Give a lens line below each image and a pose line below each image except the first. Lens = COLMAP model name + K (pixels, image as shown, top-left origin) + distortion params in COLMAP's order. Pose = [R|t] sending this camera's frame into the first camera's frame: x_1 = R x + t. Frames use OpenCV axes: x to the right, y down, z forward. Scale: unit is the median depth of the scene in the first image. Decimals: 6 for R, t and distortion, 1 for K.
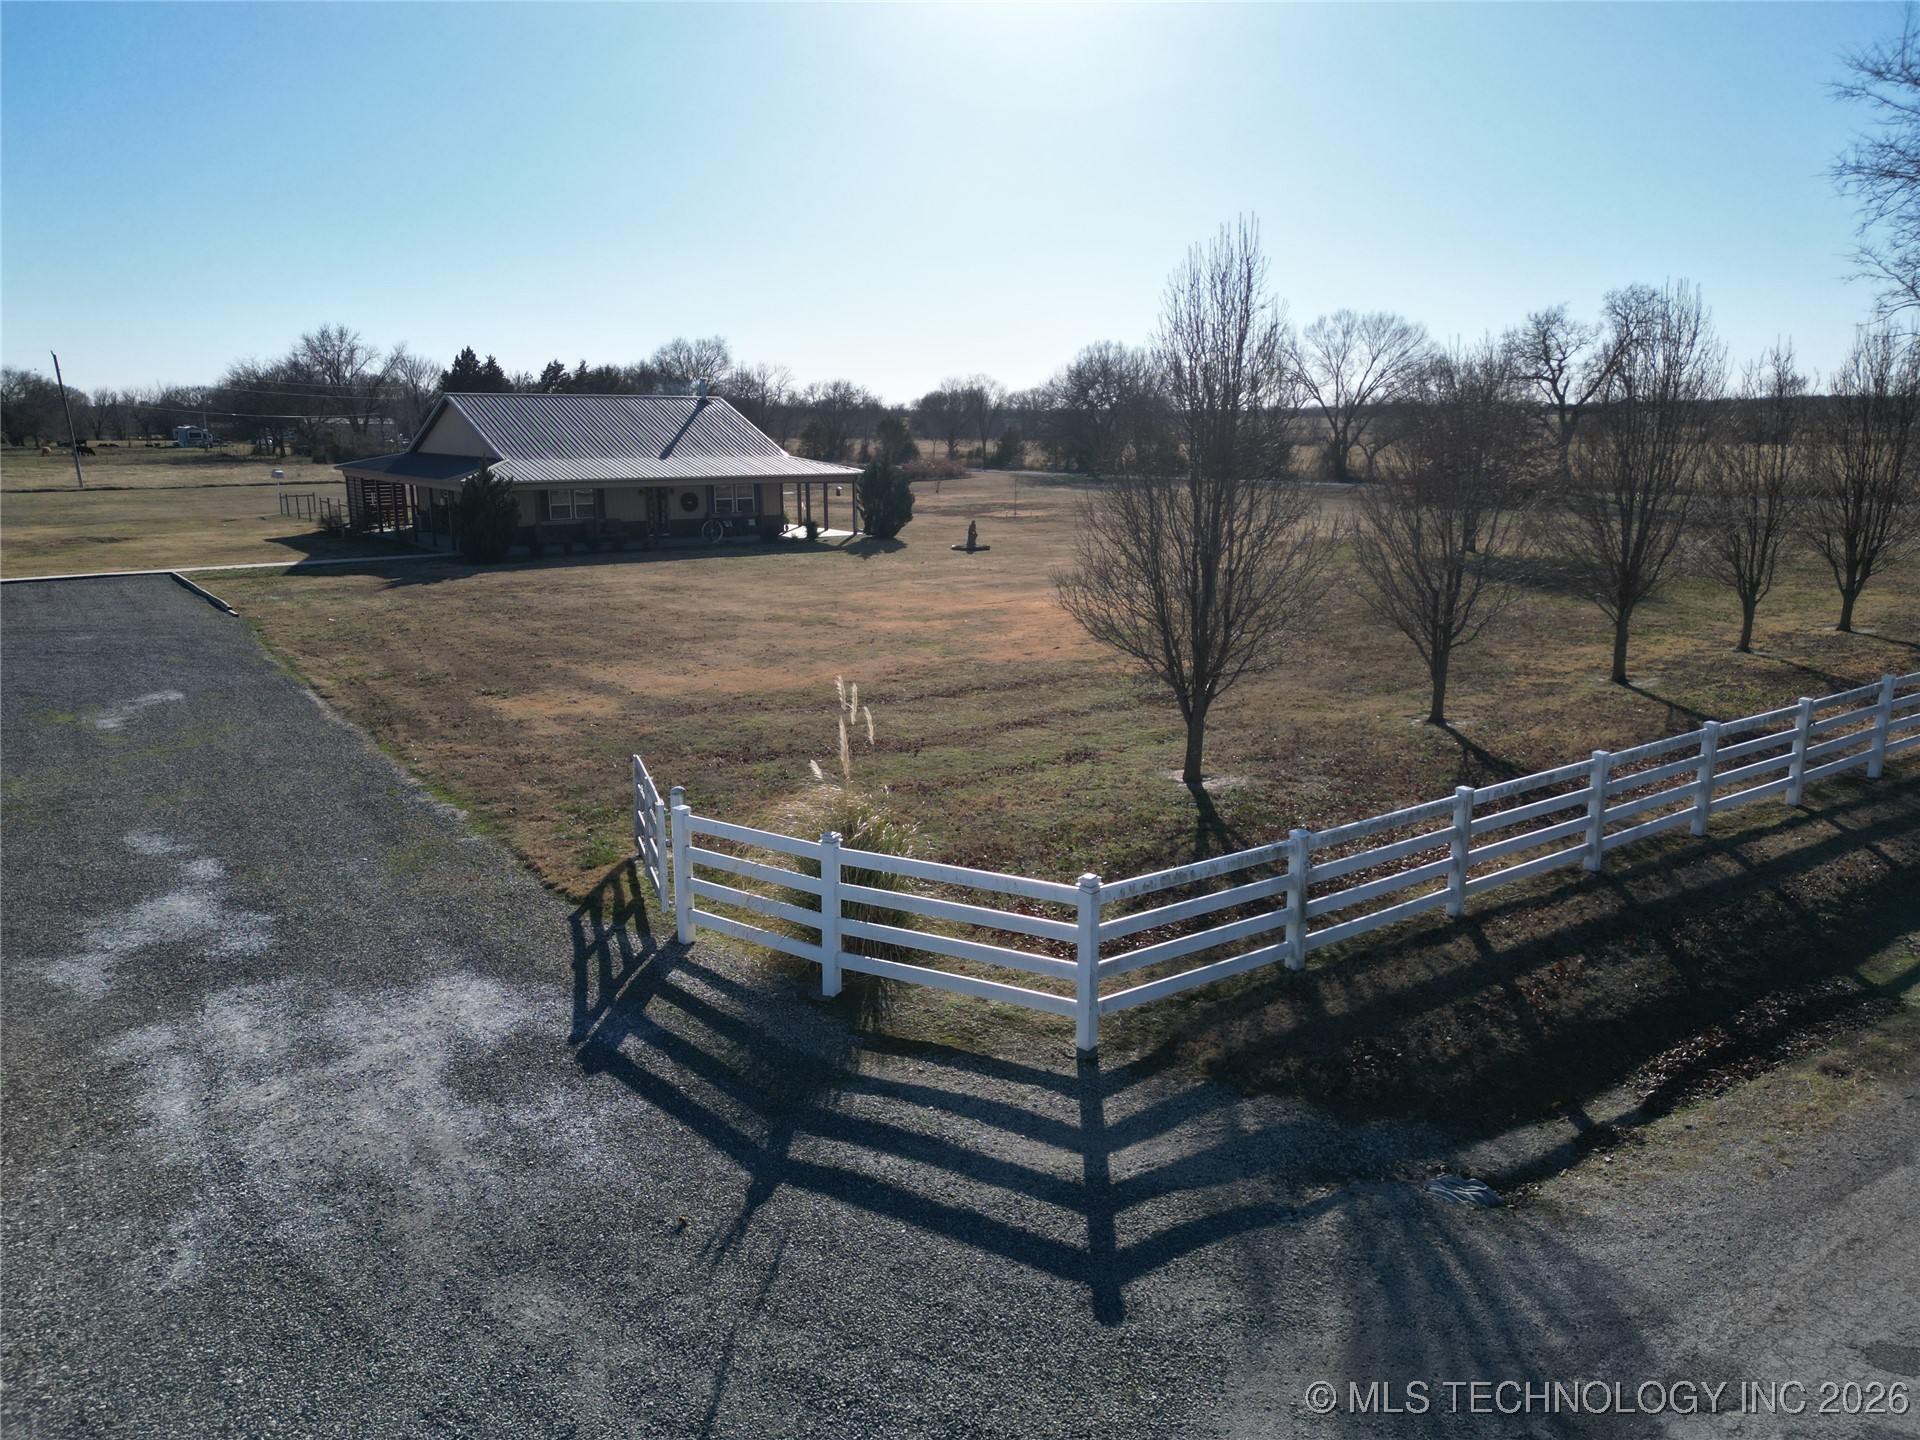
lens RADIAL K [[1334.6, 0, 963.8], [0, 1334.6, 714.5], [0, 0, 1]] dist [0.082142, -0.079457]
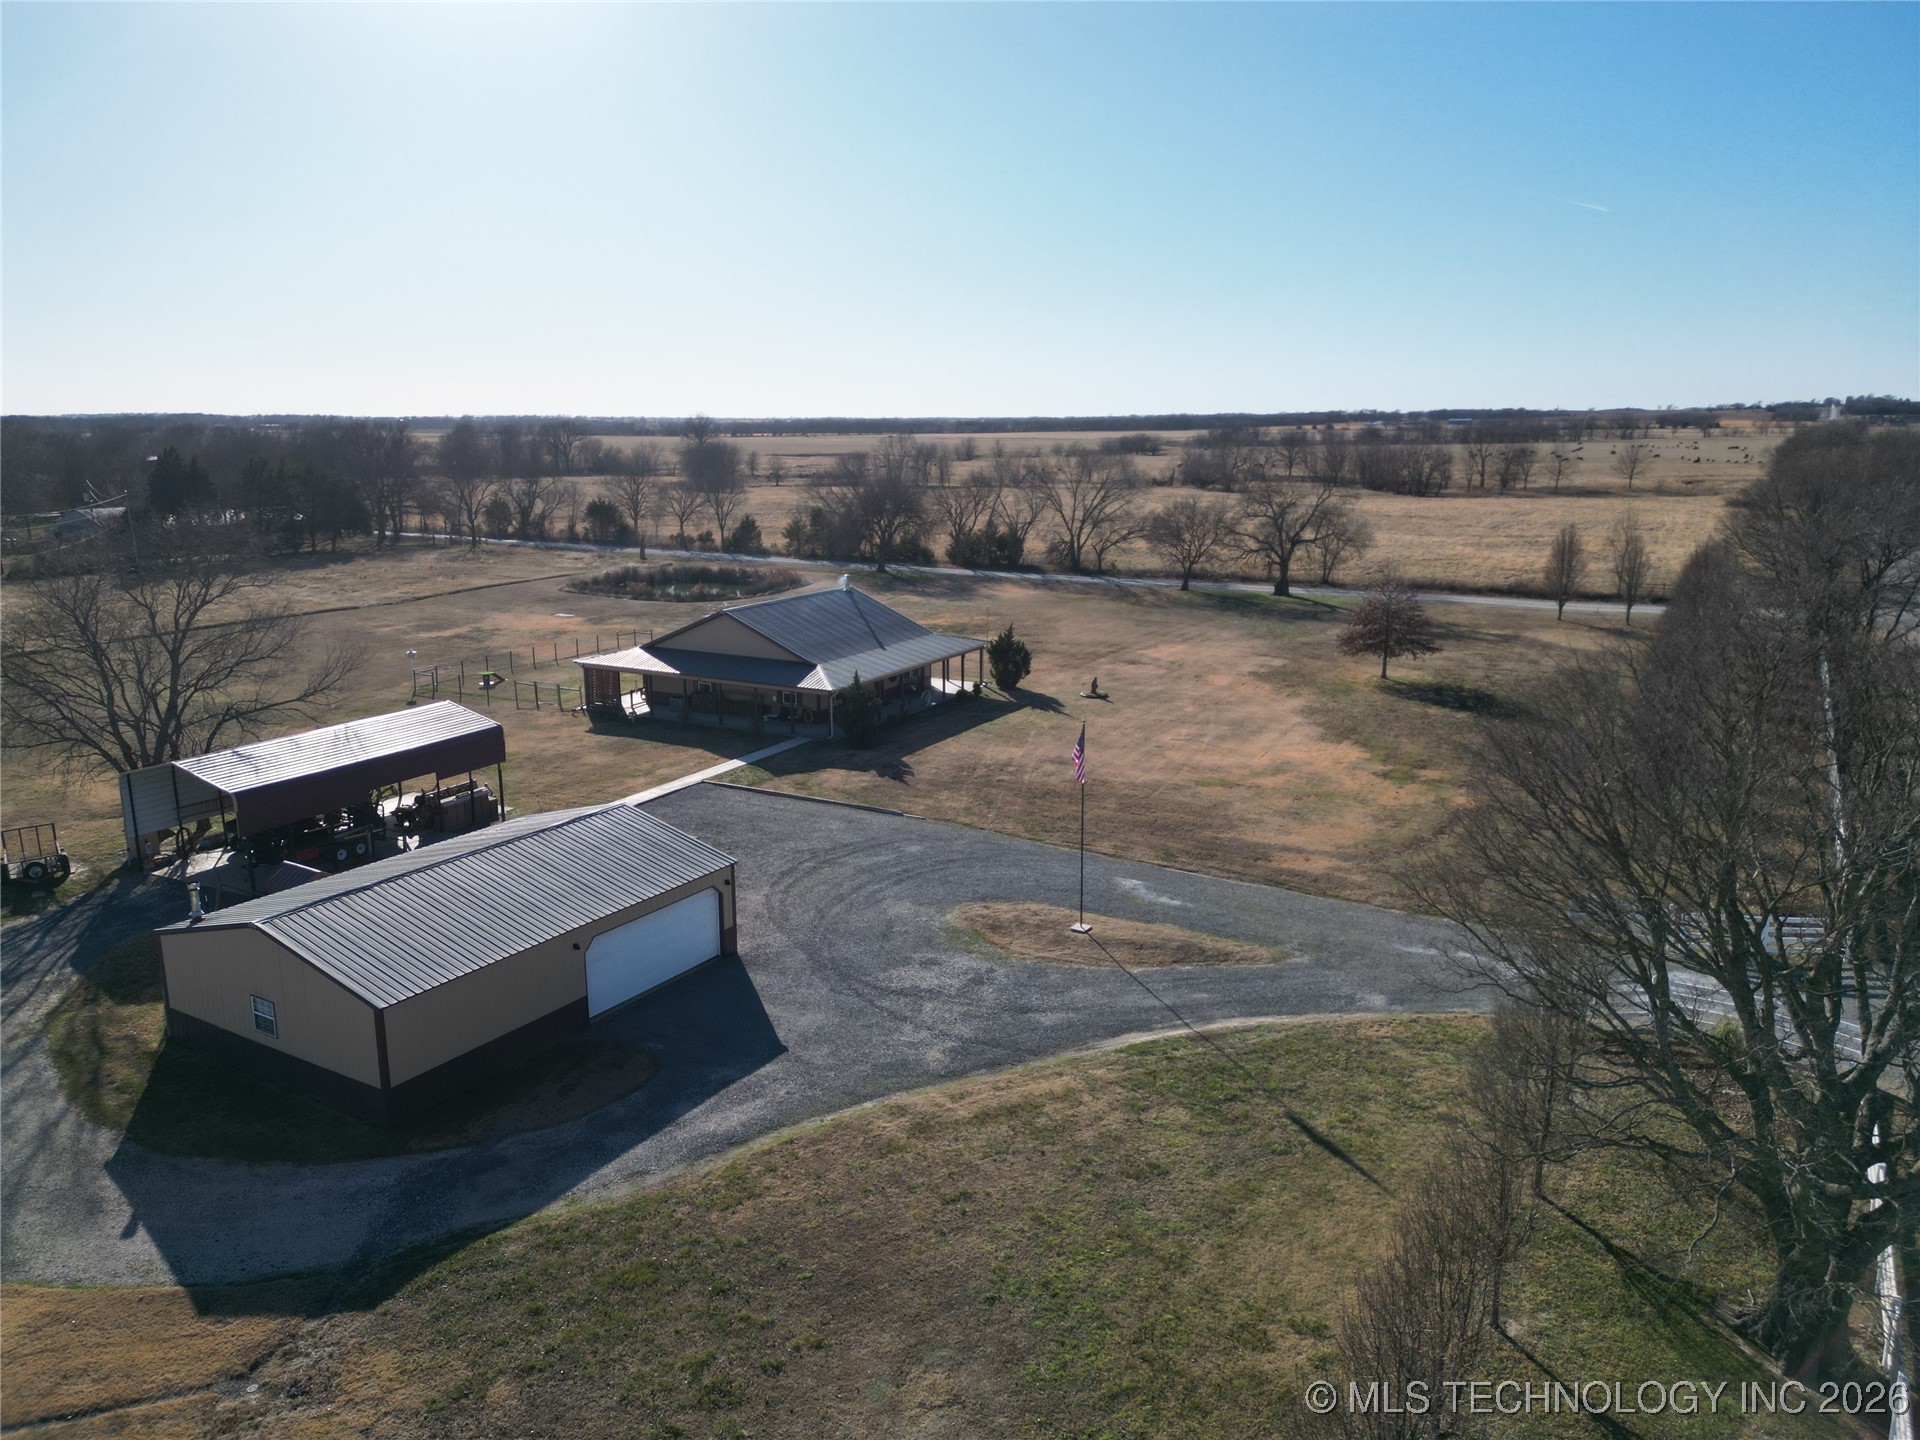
lens RADIAL K [[1334.6, 0, 963.8], [0, 1334.6, 714.5], [0, 0, 1]] dist [0.082142, -0.079457]
pose [[0.919437, -0.086816, 0.383534, -0.324648], [0.088151, 0.996007, 0.014131, -0.063977], [-0.383229, 0.020816, 0.923419, -0.141842]]
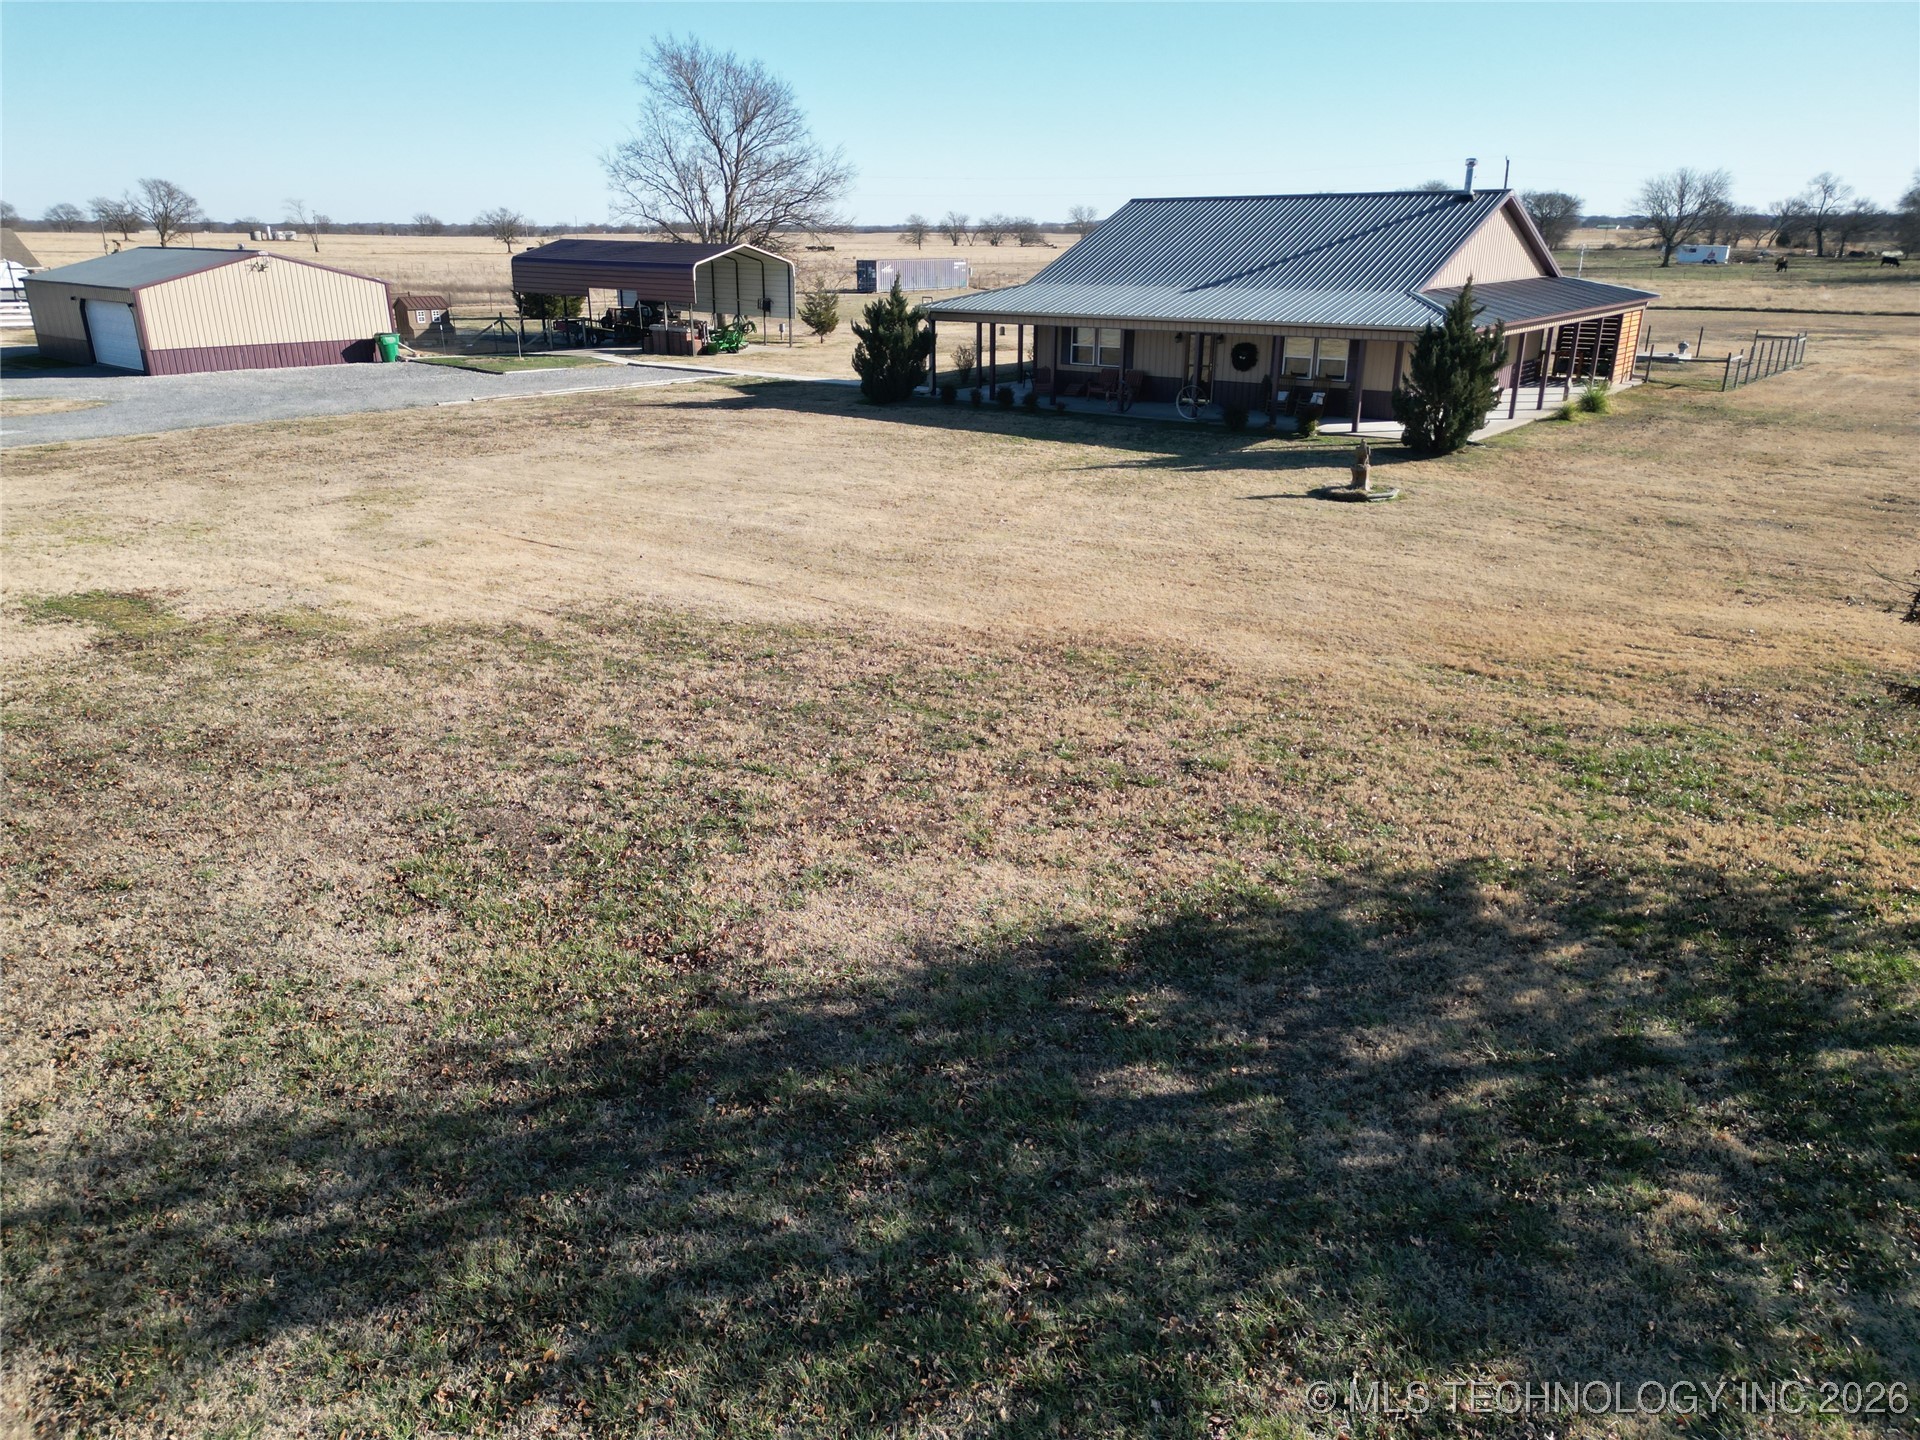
lens RADIAL K [[1334.6, 0, 963.8], [0, 1334.6, 714.5], [0, 0, 1]] dist [0.082142, -0.079457]
pose [[0.228698, 0.330389, -0.915718, 0.217077], [-0.207795, 0.935537, 0.285643, -0.075034], [0.951062, 0.124955, 0.282609, 0.339747]]
